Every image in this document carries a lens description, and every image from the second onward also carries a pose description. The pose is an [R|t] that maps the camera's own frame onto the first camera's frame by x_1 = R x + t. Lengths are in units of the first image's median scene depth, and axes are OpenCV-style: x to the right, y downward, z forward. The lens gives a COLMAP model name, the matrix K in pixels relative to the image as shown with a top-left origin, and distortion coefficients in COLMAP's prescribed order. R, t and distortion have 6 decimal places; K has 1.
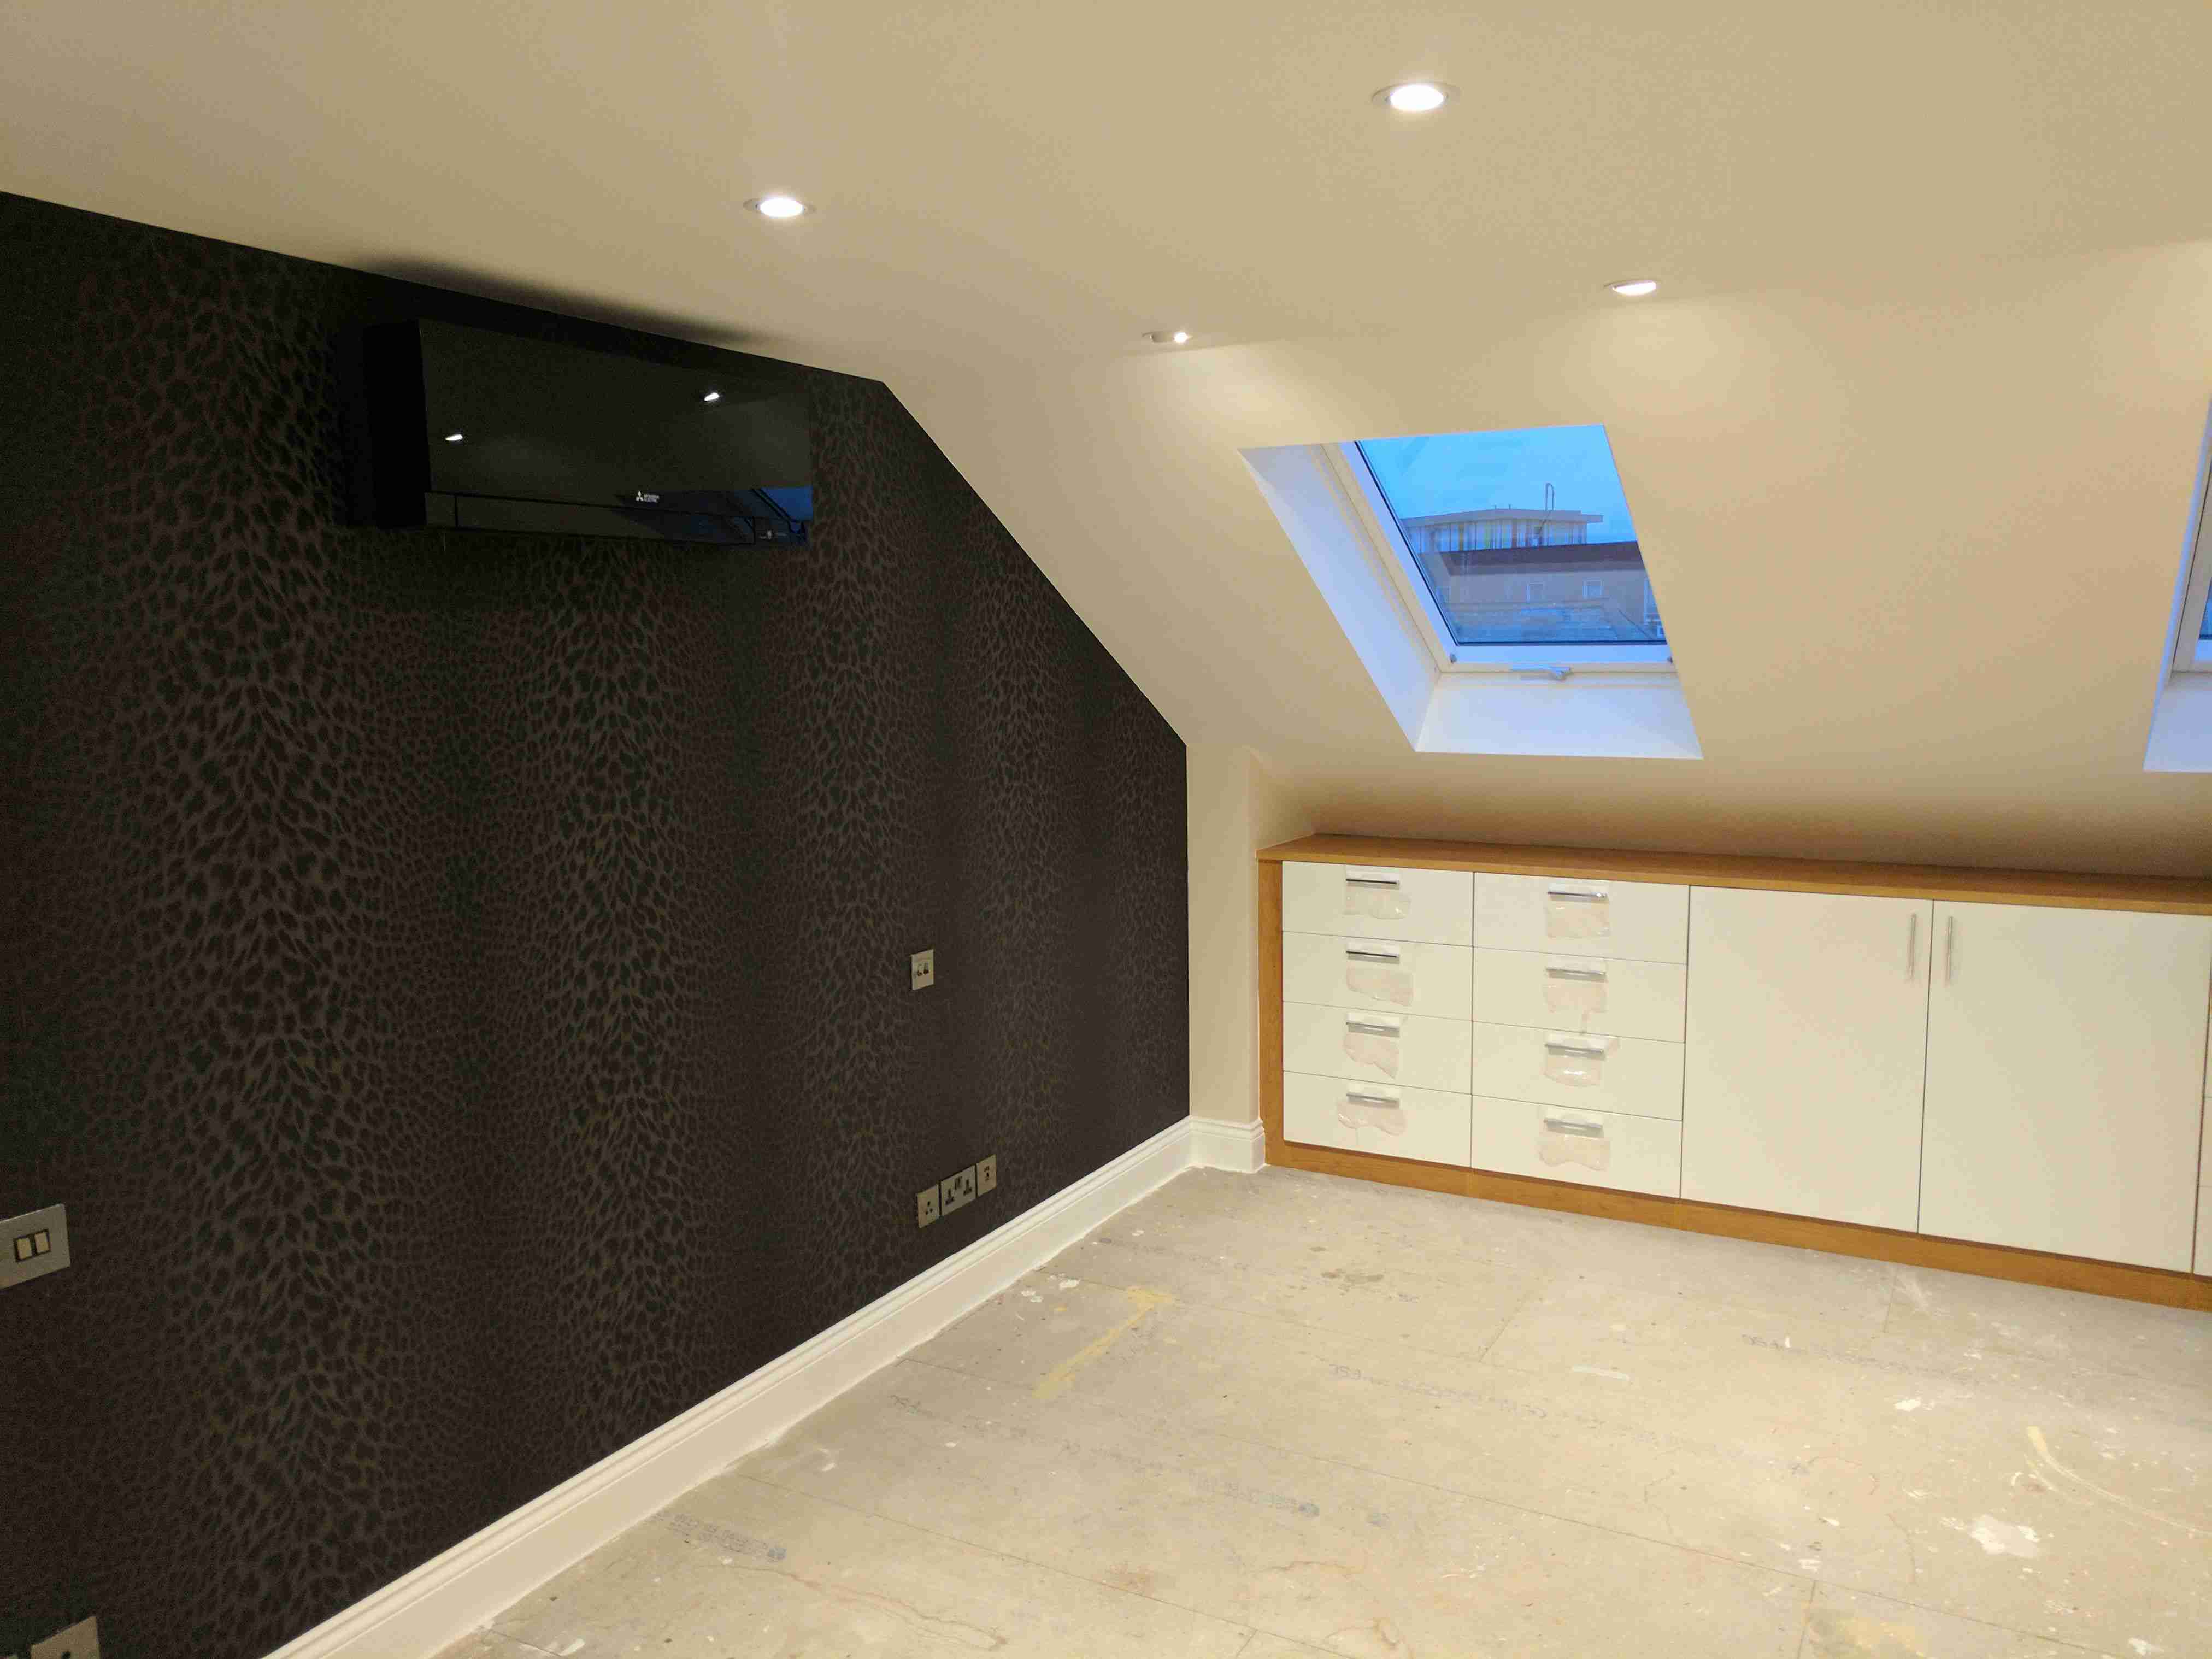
lens RADIAL K [[1691.6, 0, 1113.7], [0, 1691.6, 822.5], [0, 0, 1]] dist [-0.004817, 0.014633]
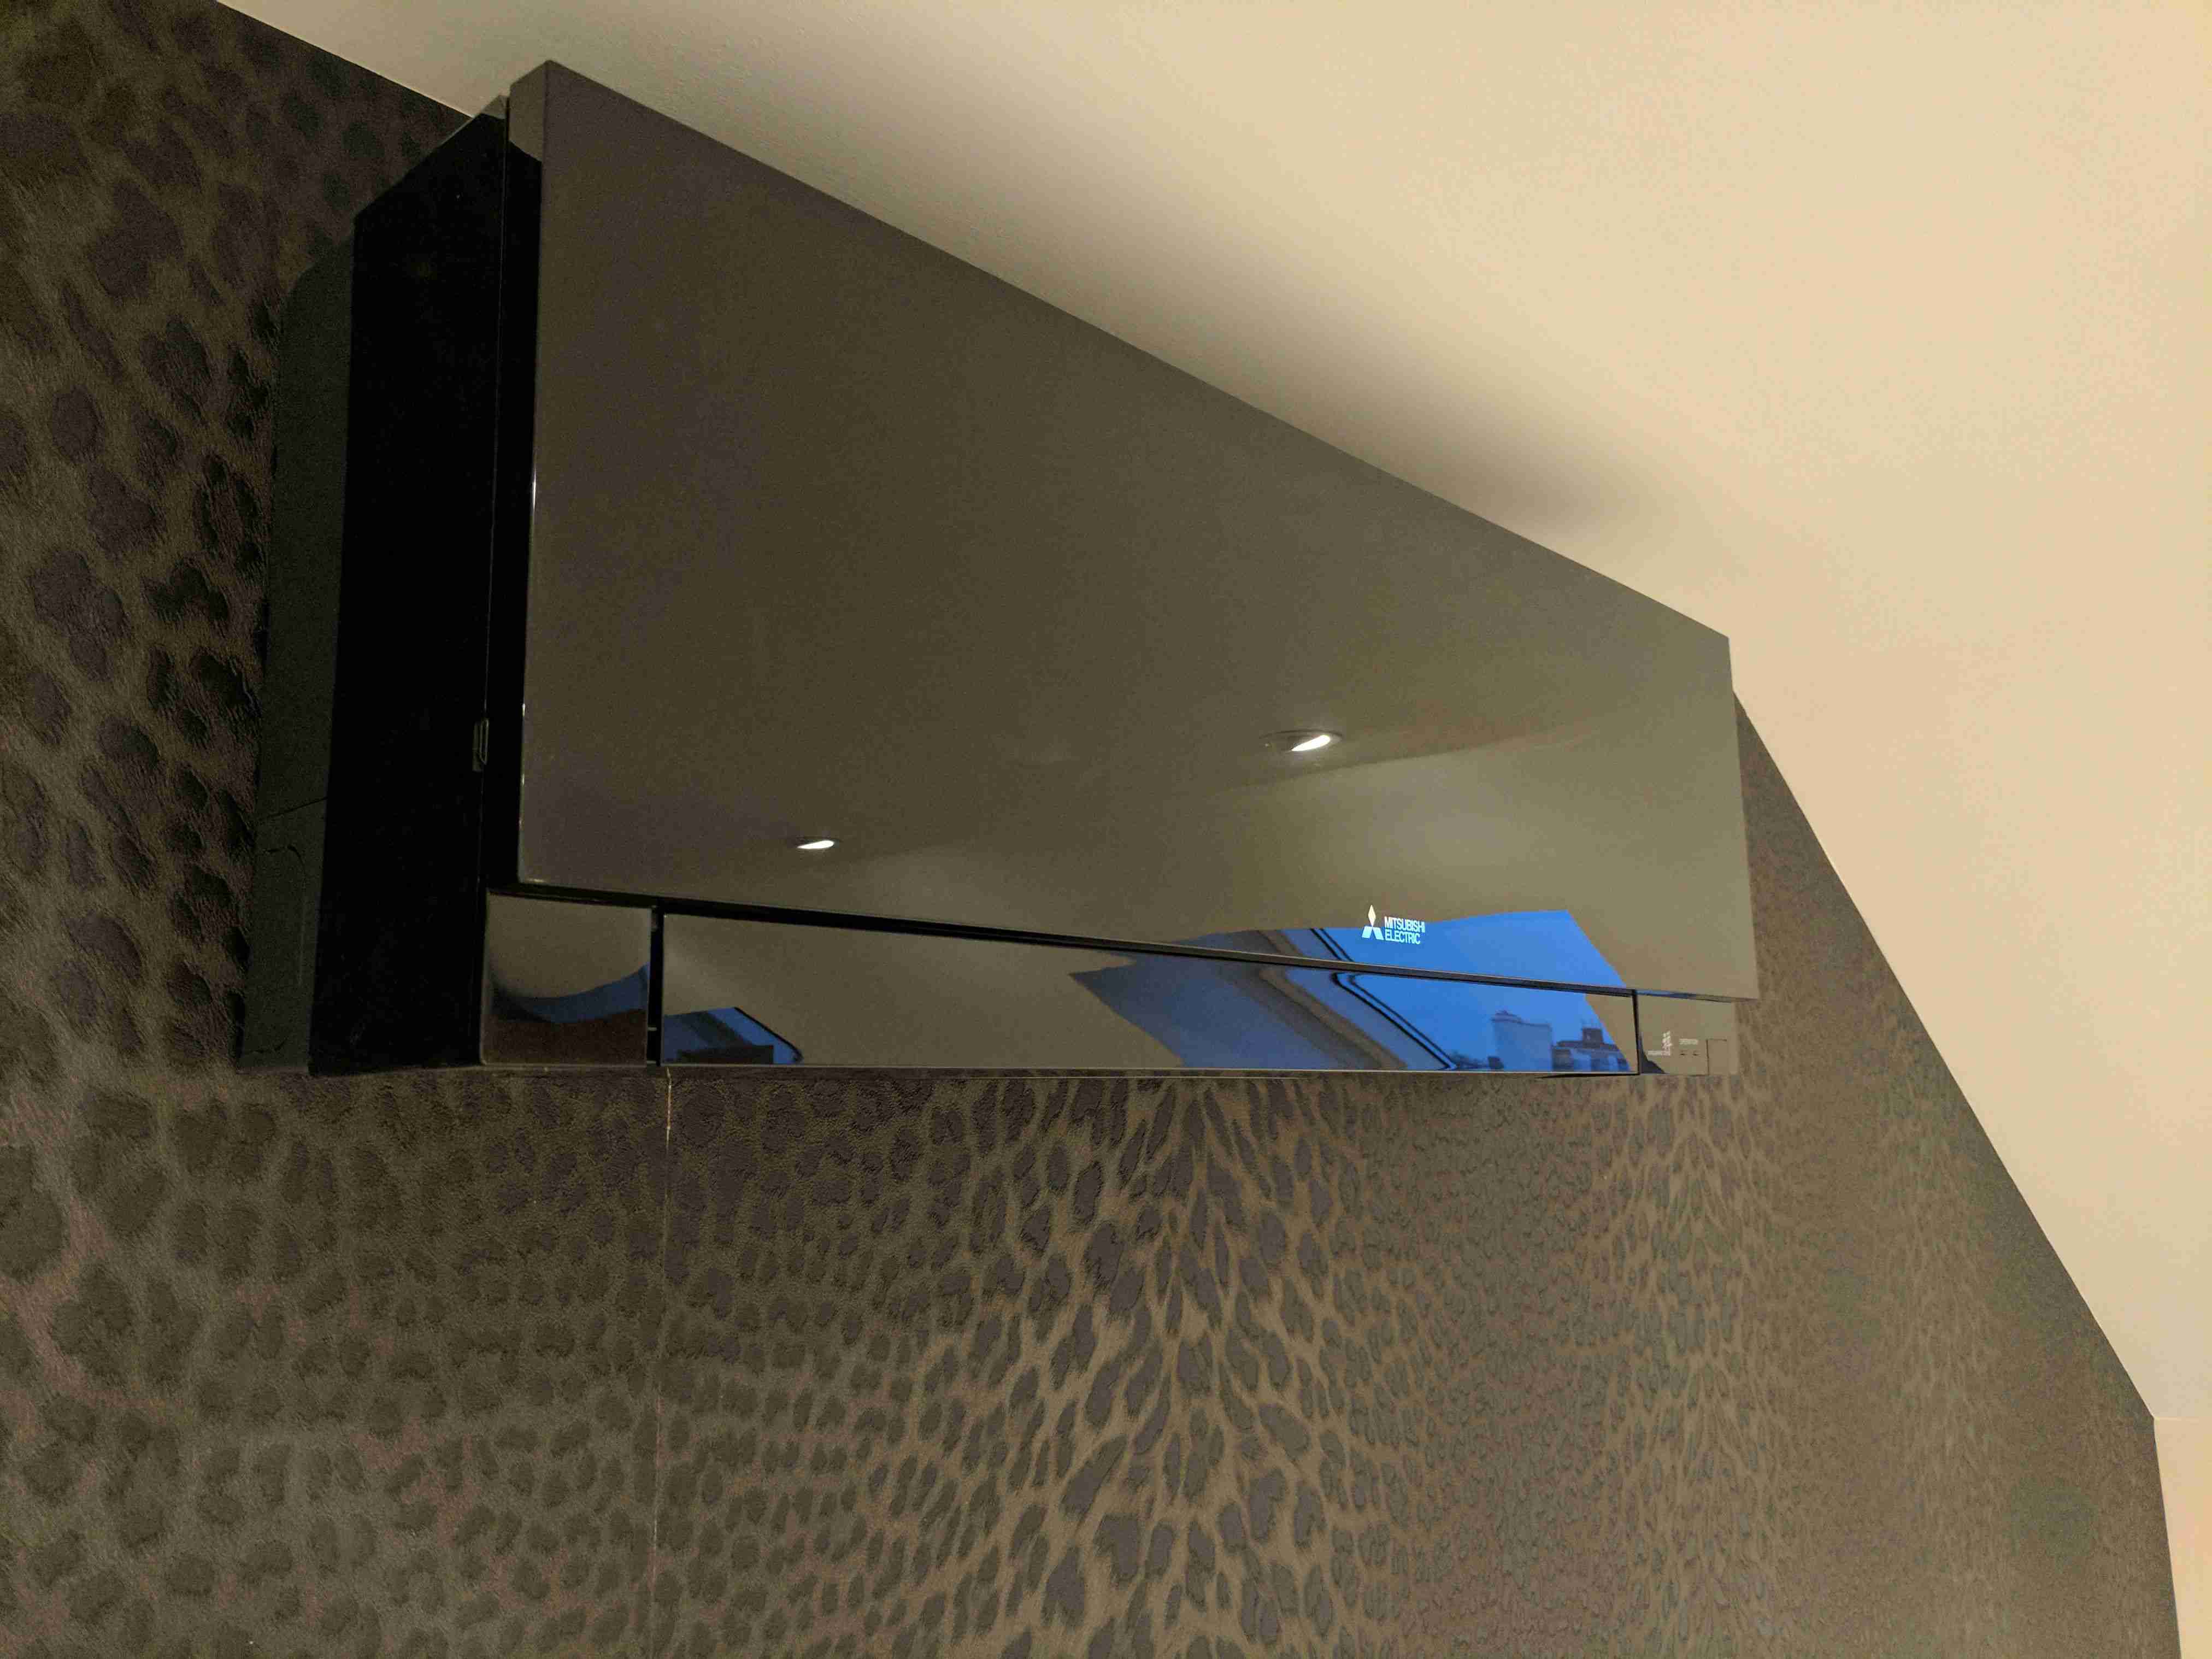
lens RADIAL K [[1691.6, 0, 1111.4], [0, 1691.6, 834.6], [0, 0, 1]] dist [-0.004817, 0.014633]
pose [[0.975767, -0.030535, -0.216670, -0.256384], [-0.027054, 0.965780, -0.257946, -0.132976], [0.217132, 0.257557, 0.941551, 0.716016]]
